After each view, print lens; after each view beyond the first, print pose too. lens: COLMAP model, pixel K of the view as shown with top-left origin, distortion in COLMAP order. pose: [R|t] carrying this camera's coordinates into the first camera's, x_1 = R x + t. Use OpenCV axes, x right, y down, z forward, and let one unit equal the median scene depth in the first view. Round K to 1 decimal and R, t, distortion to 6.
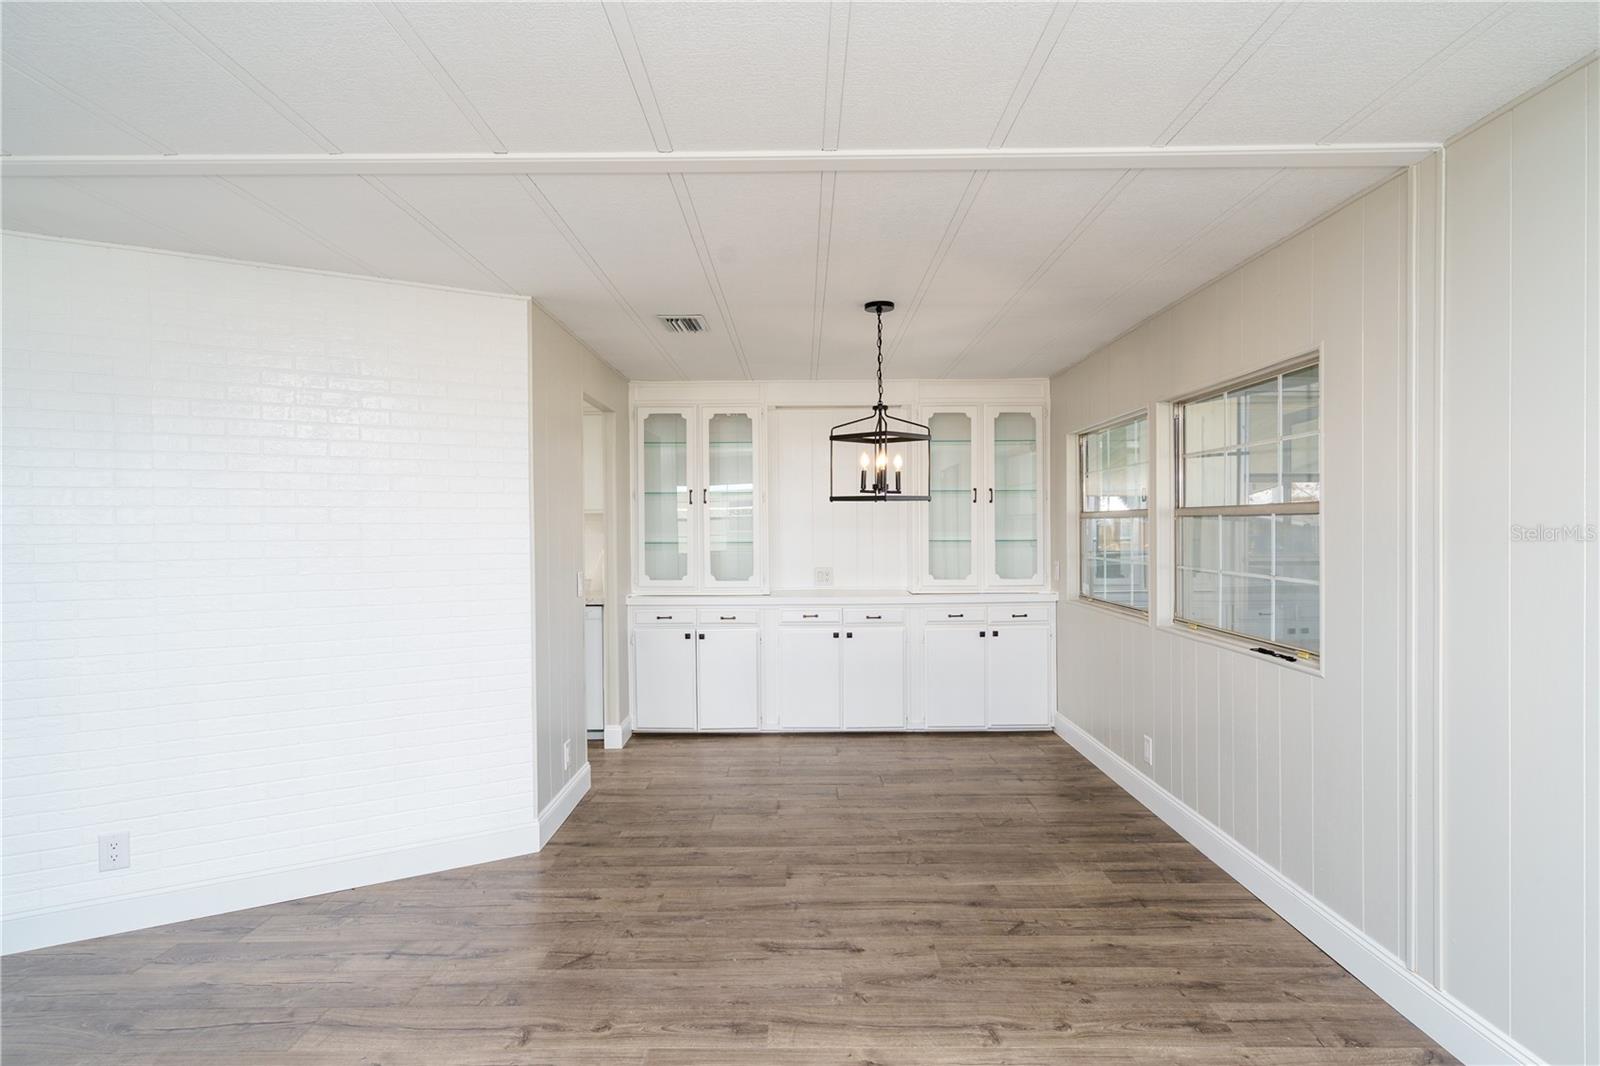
lens RADIAL K [[831.0, 0, 800.8], [0, 831.0, 540.5], [0, 0, 1]] dist [0.002545, 0.000334]
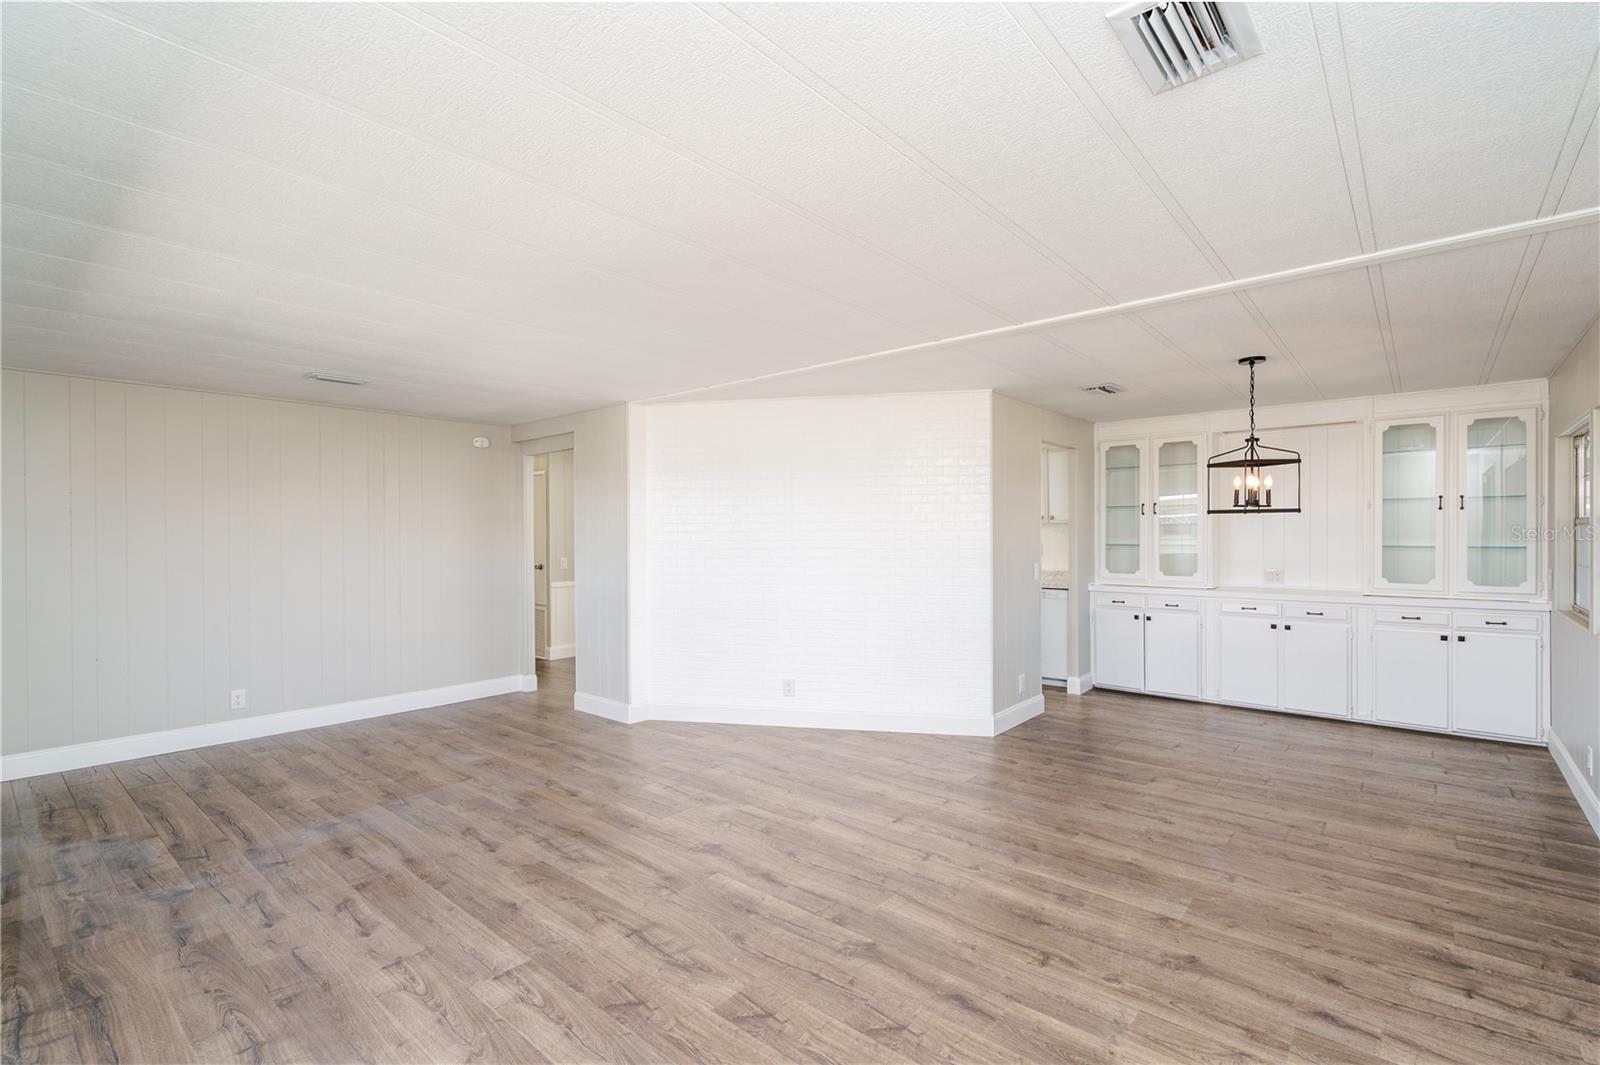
lens RADIAL K [[719.0, 0, 827.6], [0, 719.0, 541.1], [0, 0, 1]] dist [-0.002129, 0.000382]
pose [[0.785021, 0.009356, -0.619399, 0.264290], [-0.011270, 0.999936, 0.000820, 0.001867], [0.619367, 0.006337, 0.785076, -0.260923]]
